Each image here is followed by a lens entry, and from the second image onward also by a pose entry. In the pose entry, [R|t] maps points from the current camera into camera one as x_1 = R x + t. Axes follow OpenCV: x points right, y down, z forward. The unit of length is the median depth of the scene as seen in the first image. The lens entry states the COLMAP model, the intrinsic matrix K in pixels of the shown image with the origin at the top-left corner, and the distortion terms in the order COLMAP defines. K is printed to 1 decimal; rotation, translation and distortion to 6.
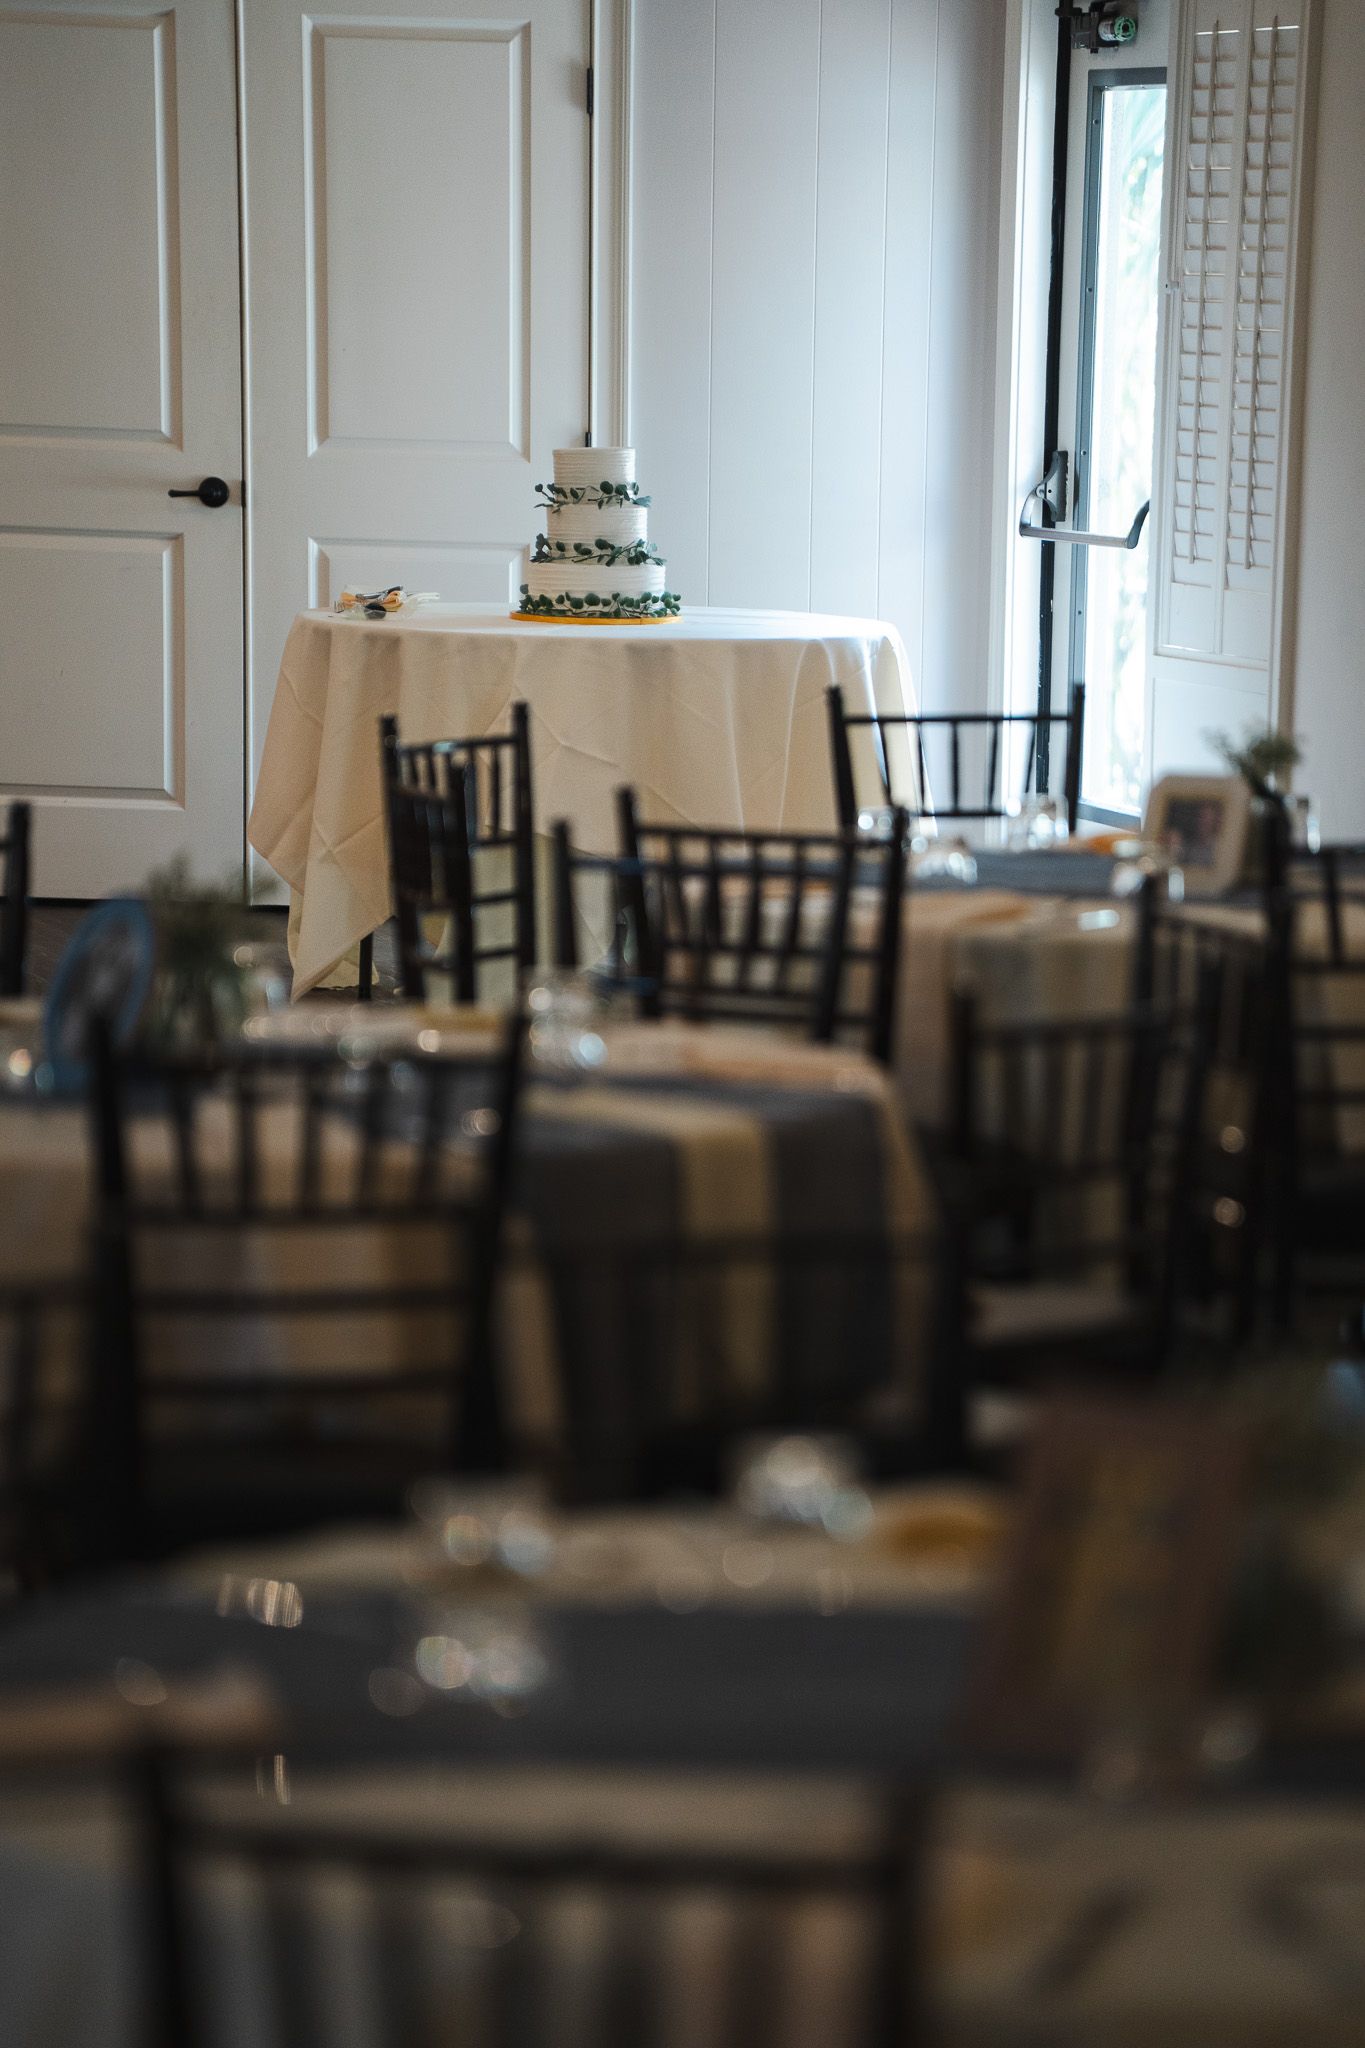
lens RADIAL K [[8789.1, 0, 682.3], [0, 8789.1, 1024.9], [0, 0, 1]] dist [2.938422, 0.000000]
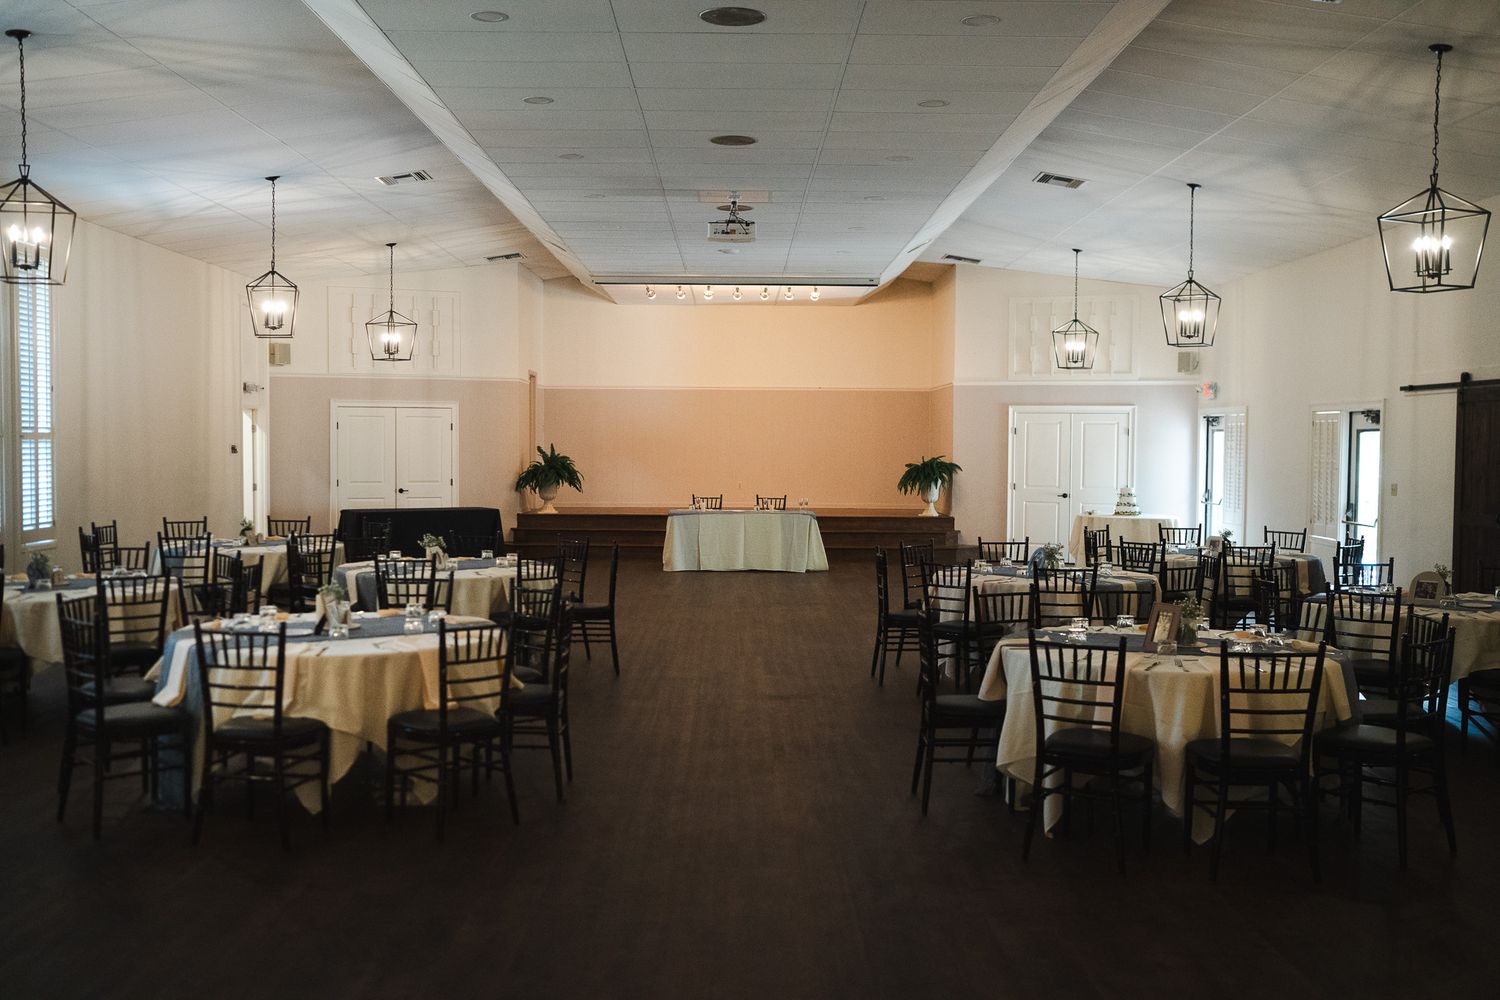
lens RADIAL K [[1508.4, 0, 749.1], [0, 1508.4, 501.2], [0, 0, 1]] dist [0.010055, 0.000000]
pose [[0.965979, 0.009852, -0.258431, 0.025837], [-0.024523, 0.998261, -0.053605, 0.021847], [0.257454, 0.058119, 0.964541, -0.217626]]
